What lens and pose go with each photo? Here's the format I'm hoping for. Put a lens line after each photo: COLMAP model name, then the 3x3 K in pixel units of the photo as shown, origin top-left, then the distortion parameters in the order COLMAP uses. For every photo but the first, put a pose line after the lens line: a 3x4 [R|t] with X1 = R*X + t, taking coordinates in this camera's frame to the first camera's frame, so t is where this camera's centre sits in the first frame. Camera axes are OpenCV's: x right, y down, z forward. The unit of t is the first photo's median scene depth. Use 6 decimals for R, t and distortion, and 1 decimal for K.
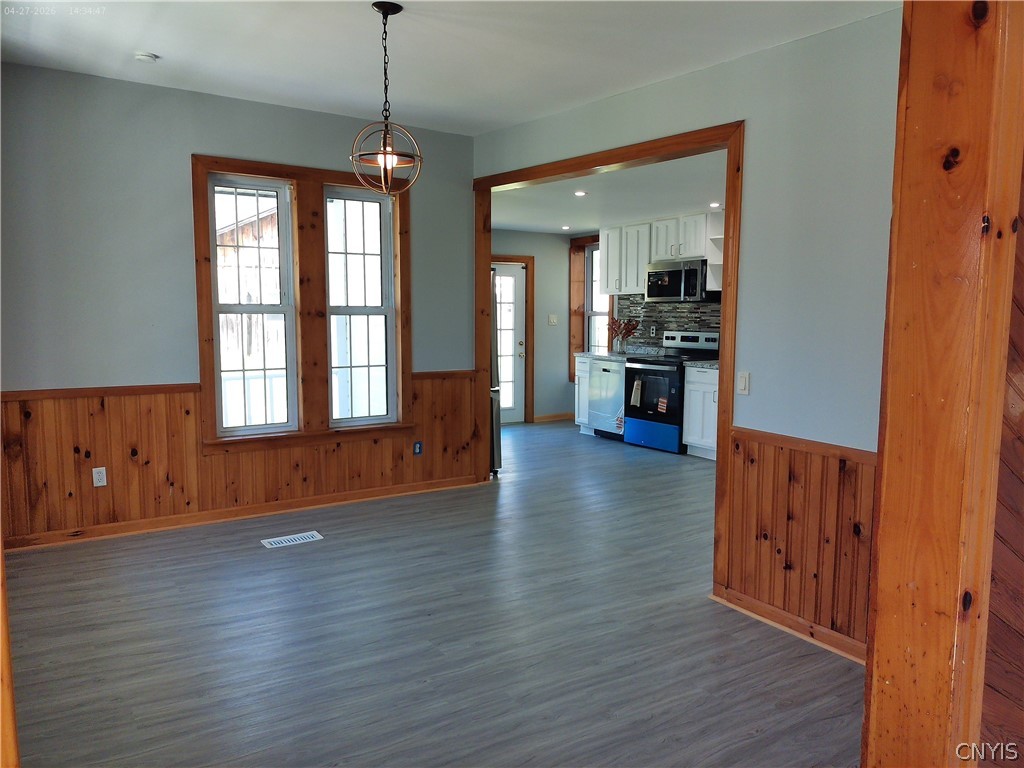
lens RADIAL K [[766.5, 0, 505.3], [0, 766.5, 385.3], [0, 0, 1]] dist [0.000721, -0.003316]
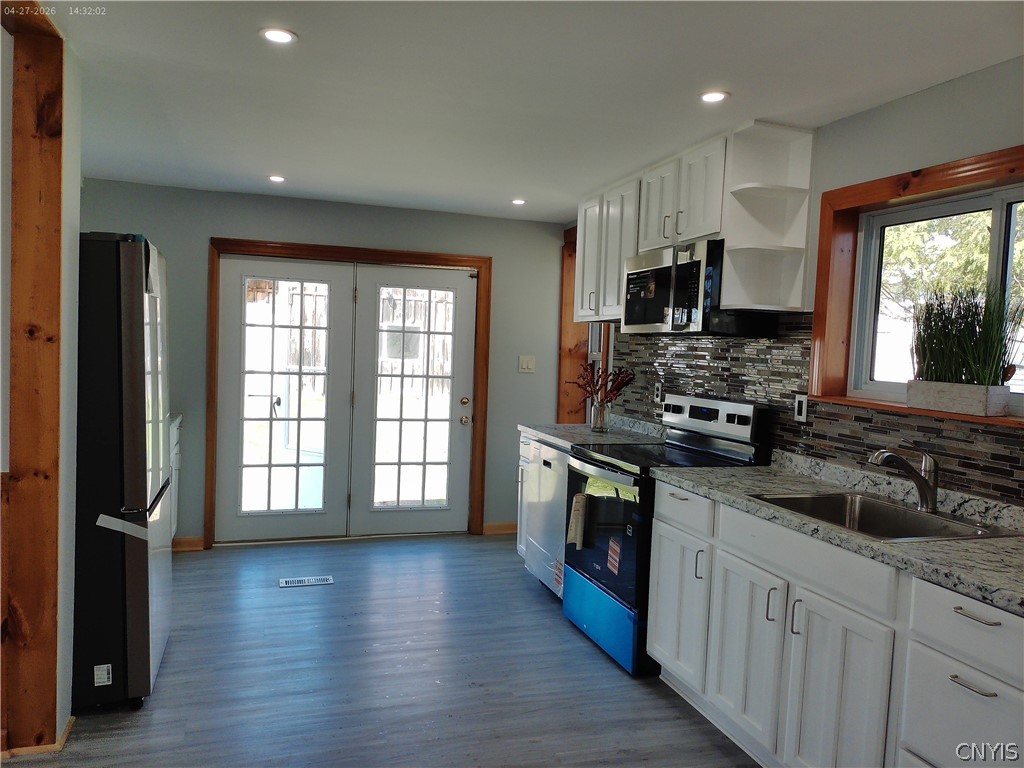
lens RADIAL K [[748.3, 0, 509.3], [0, 748.3, 387.4], [0, 0, 1]] dist [0.005644, -0.000978]
pose [[0.966278, 0.045559, -0.253439, 0.235673], [-0.058456, 0.997338, -0.043589, -0.048294], [0.250779, 0.056934, 0.966369, 0.508863]]
